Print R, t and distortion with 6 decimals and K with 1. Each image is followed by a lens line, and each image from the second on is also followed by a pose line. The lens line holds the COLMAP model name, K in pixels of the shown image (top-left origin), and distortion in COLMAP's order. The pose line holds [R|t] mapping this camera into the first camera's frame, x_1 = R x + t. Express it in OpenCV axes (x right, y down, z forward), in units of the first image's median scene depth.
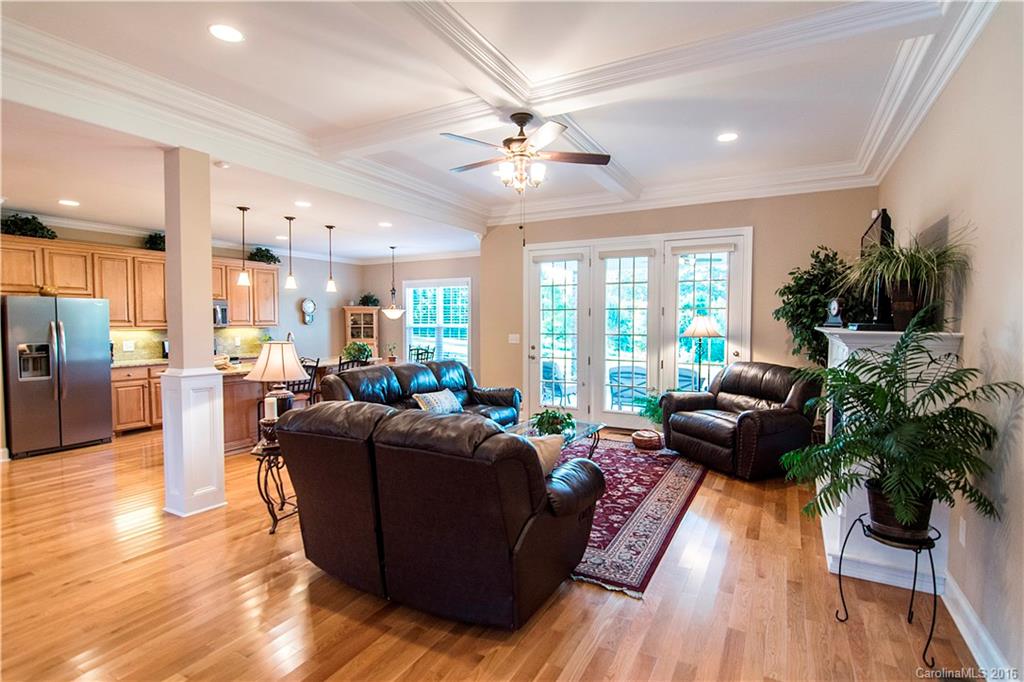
lens RADIAL K [[504.6, 0, 512.1], [0, 504.6, 340.8], [0, 0, 1]] dist [-0.001082, -0.000103]
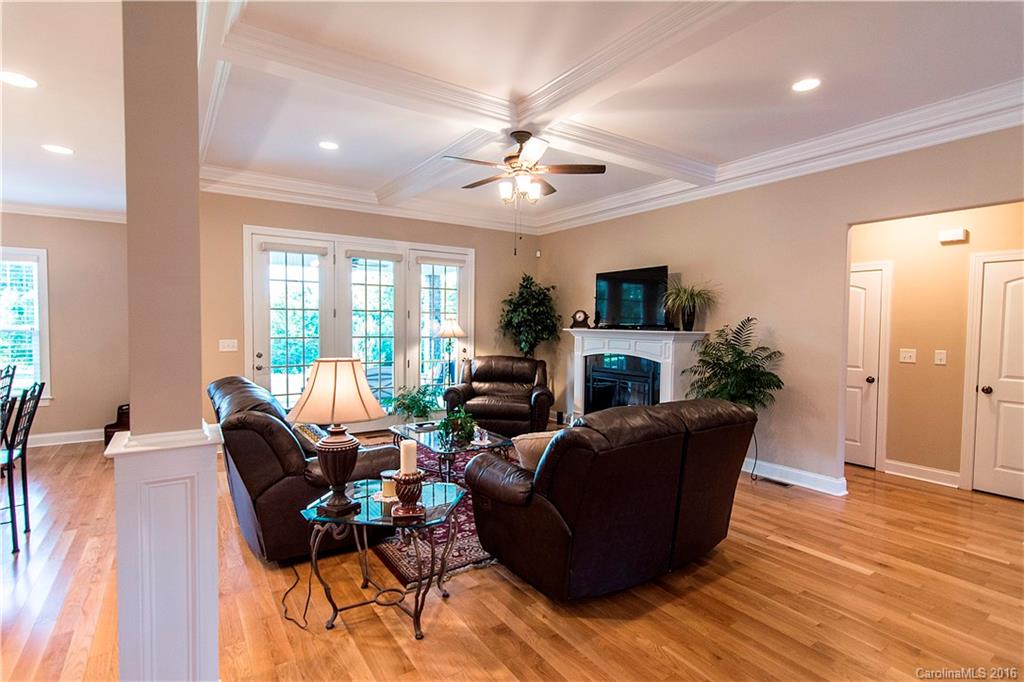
lens RADIAL K [[504.6, 0, 514.6], [0, 504.6, 341.9], [0, 0, 1]] dist [-0.001082, -0.000103]
pose [[0.447594, -0.031500, 0.893682, -0.562526], [0.027028, 0.999399, 0.021689, -0.016805], [-0.893828, 0.014447, 0.448176, 0.317404]]
